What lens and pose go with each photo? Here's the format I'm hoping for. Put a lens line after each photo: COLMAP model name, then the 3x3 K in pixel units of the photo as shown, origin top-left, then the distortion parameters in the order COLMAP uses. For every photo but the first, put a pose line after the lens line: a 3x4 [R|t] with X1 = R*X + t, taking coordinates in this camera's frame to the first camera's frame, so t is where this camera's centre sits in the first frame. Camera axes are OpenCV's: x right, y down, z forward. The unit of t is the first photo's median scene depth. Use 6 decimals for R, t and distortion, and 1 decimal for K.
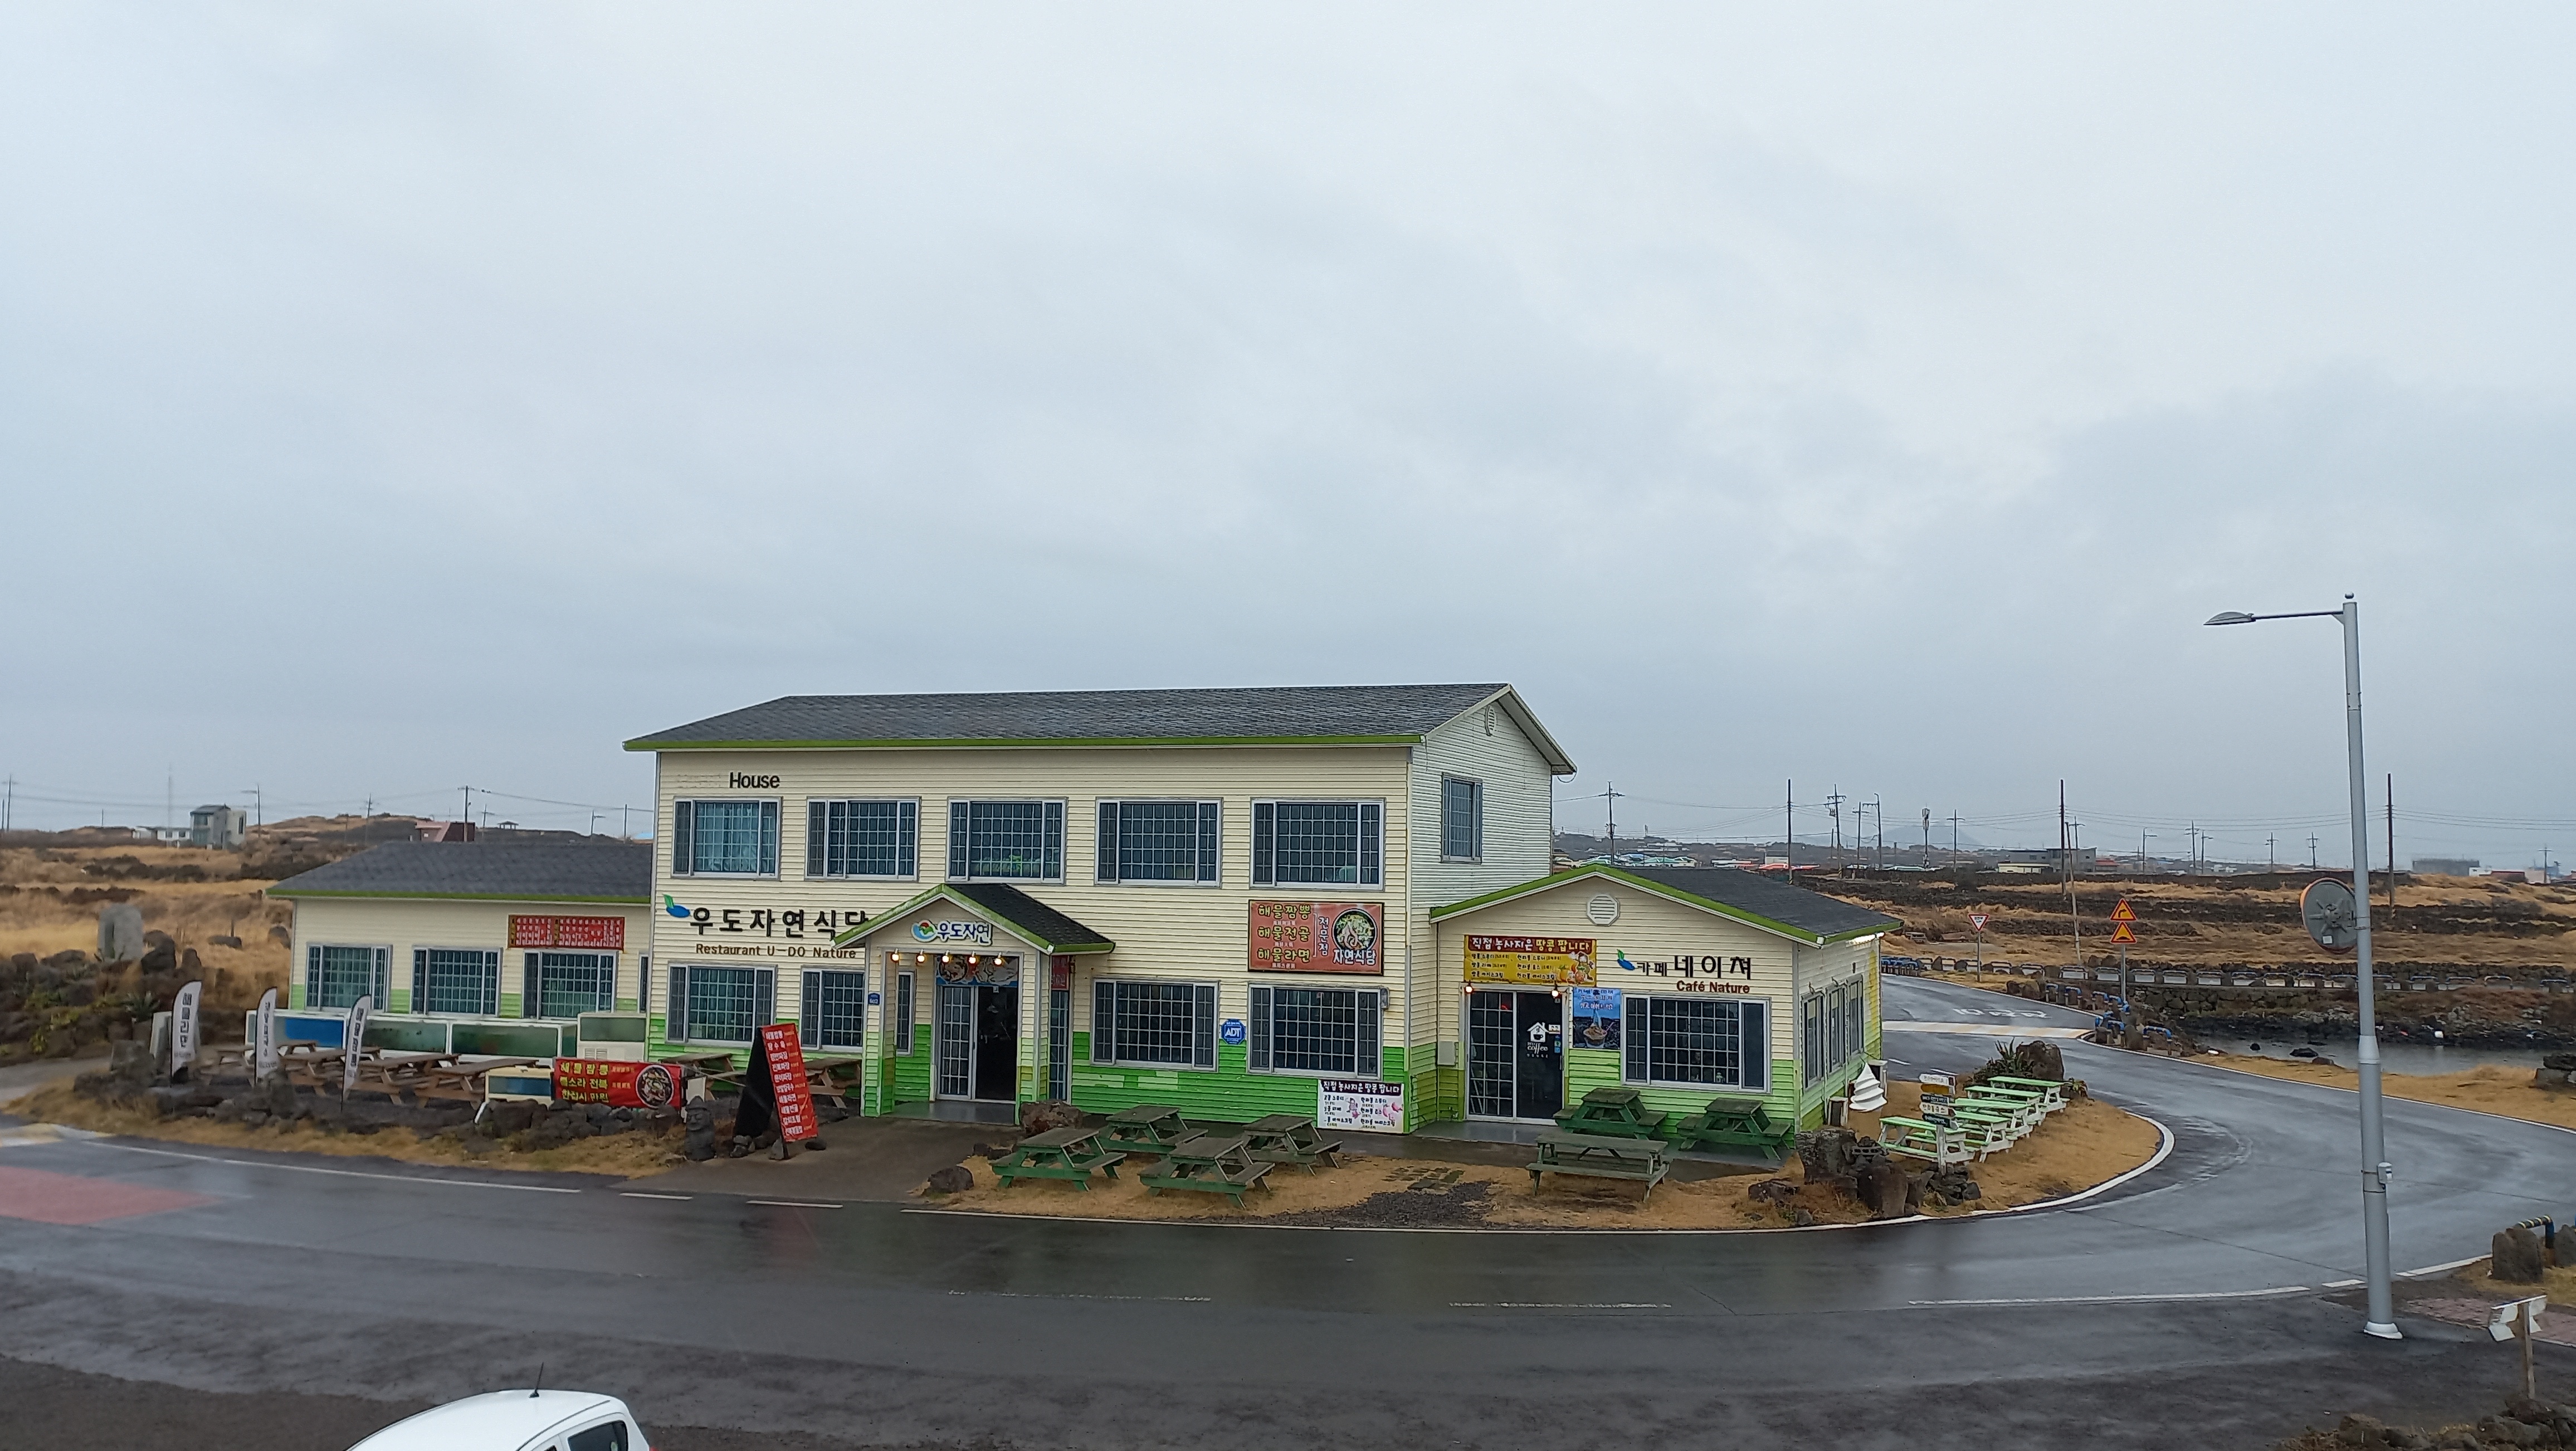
lens RADIAL K [[1956.9, 0, 1274.2], [0, 1956.9, 715.6], [0, 0, 1]] dist [0.108402, -0.167088]
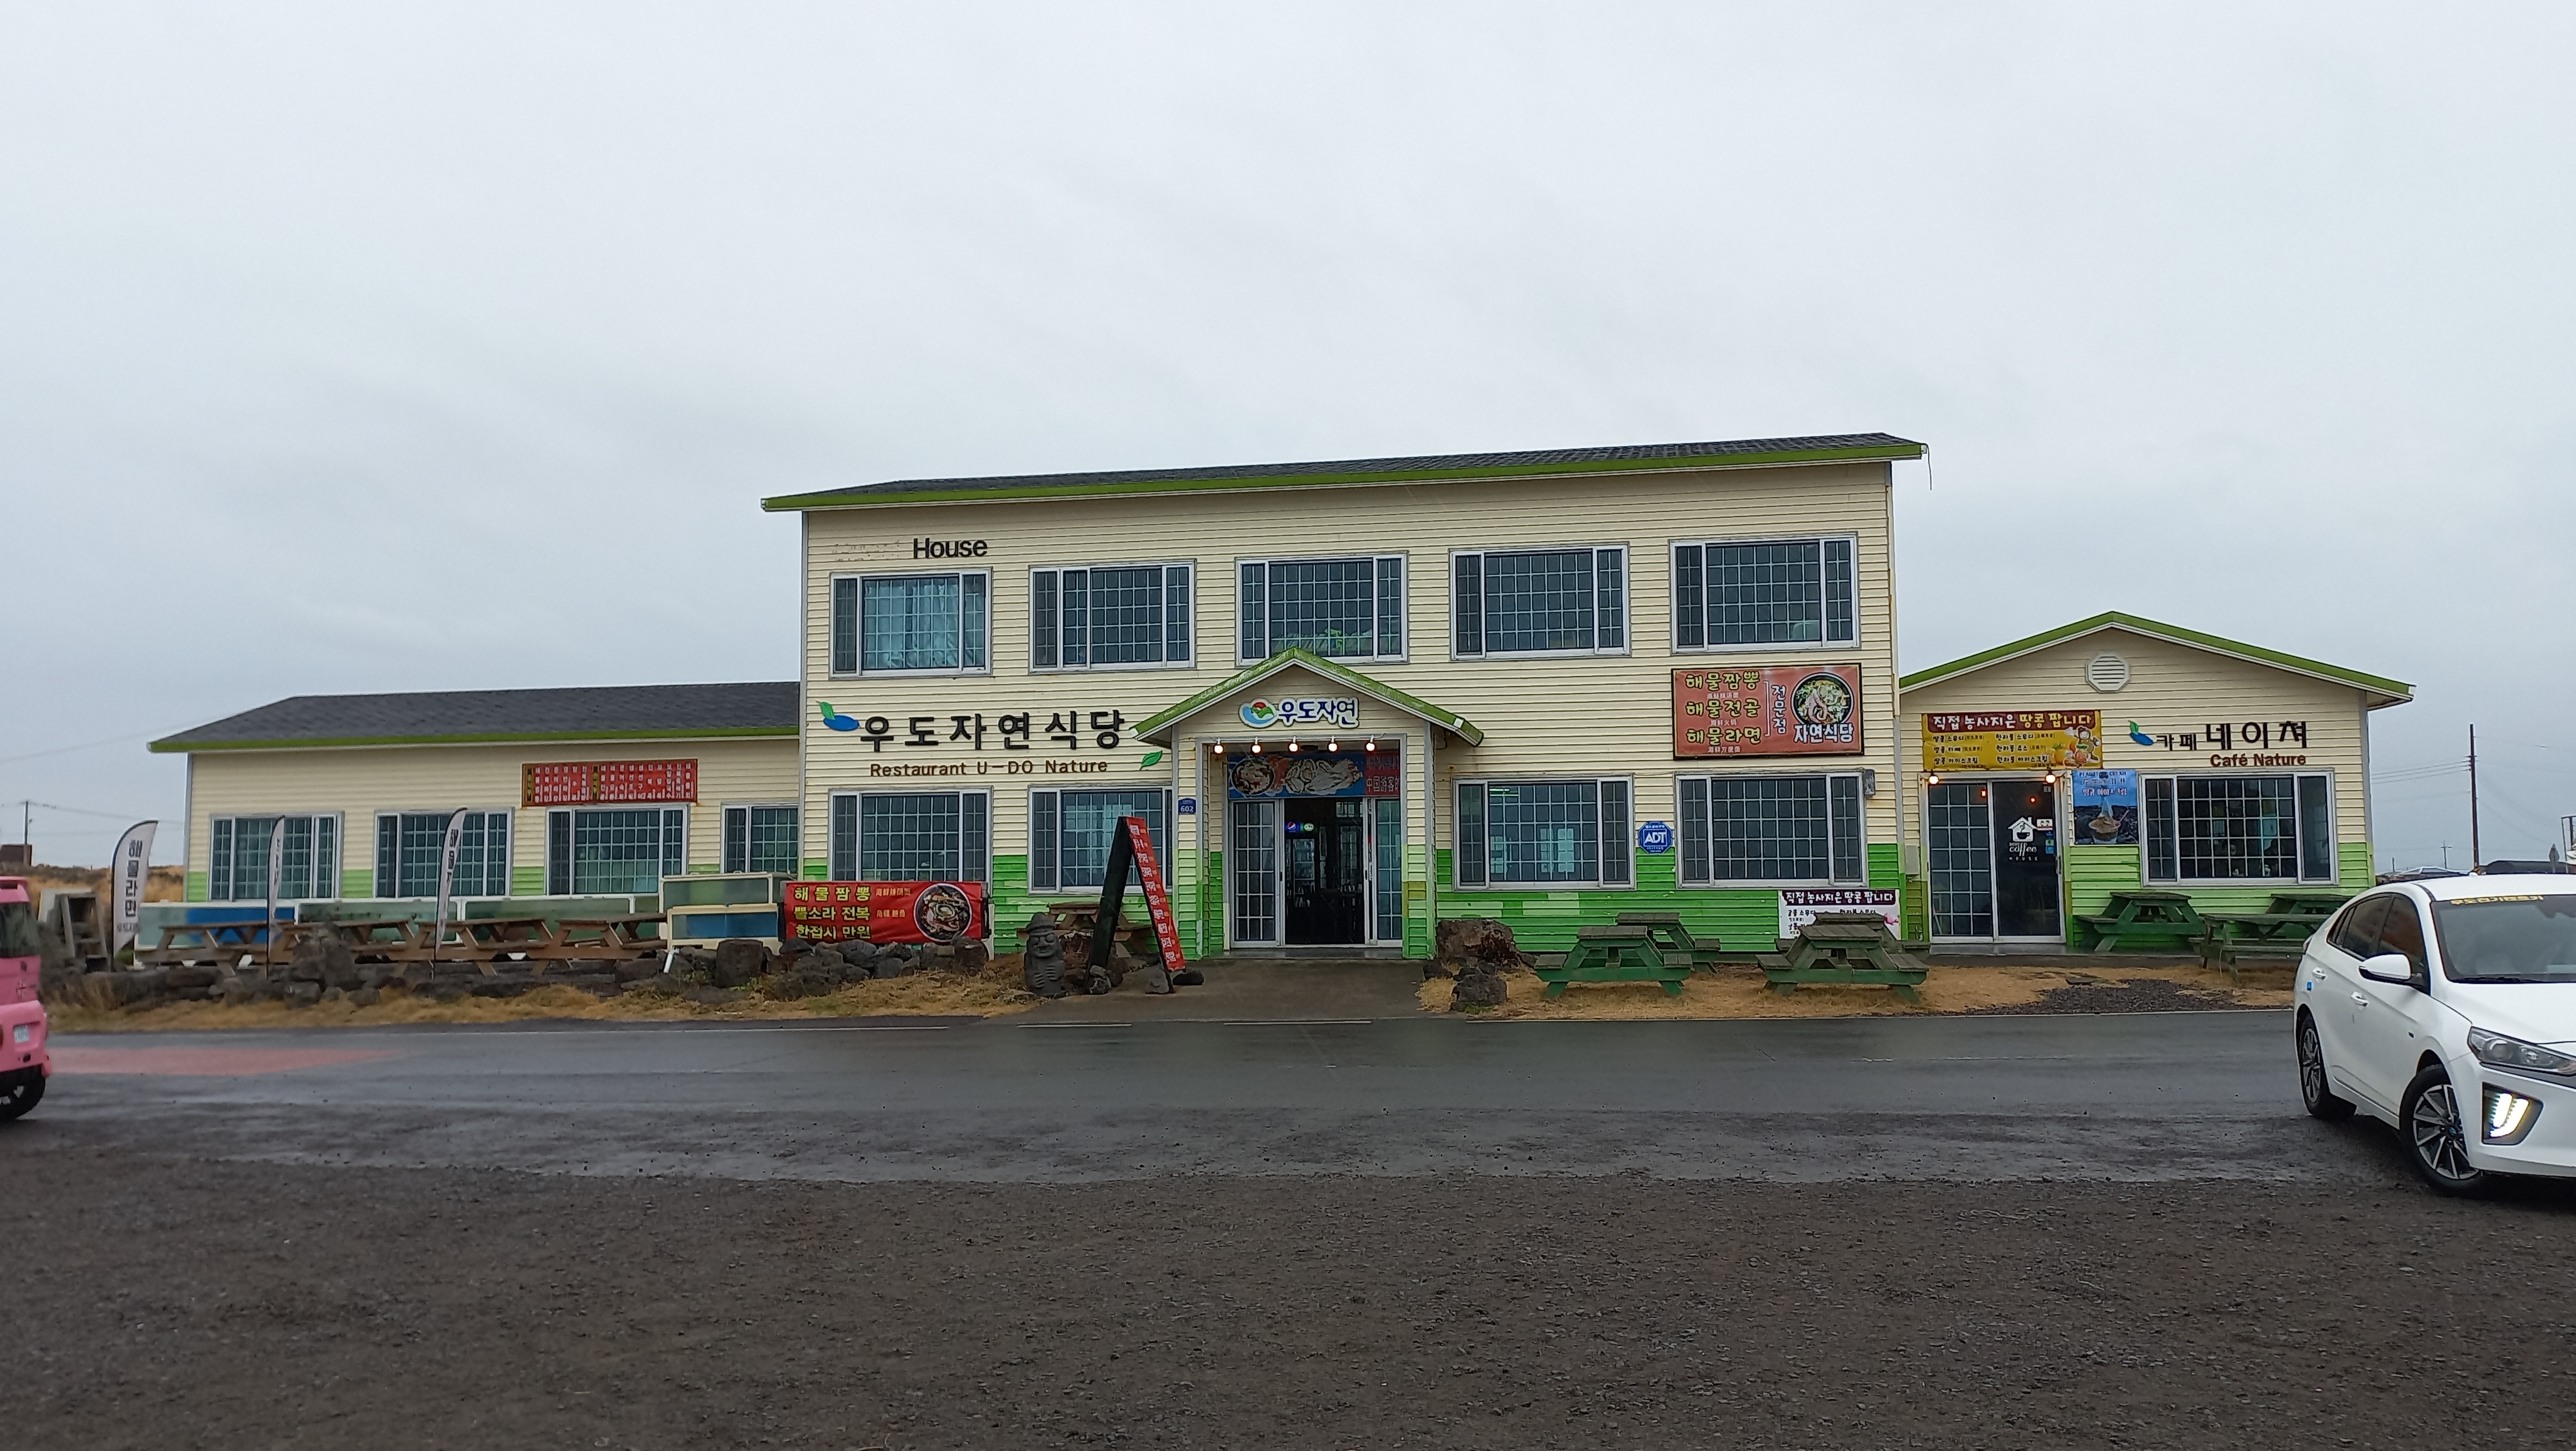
lens RADIAL K [[1956.9, 0, 1274.2], [0, 1956.9, 715.6], [0, 0, 1]] dist [0.108402, -0.167088]
pose [[0.982236, -0.007200, 0.187514, -0.304529], [0.009462, 0.999893, -0.011169, 0.115462], [-0.187413, 0.012745, 0.982198, 0.249868]]
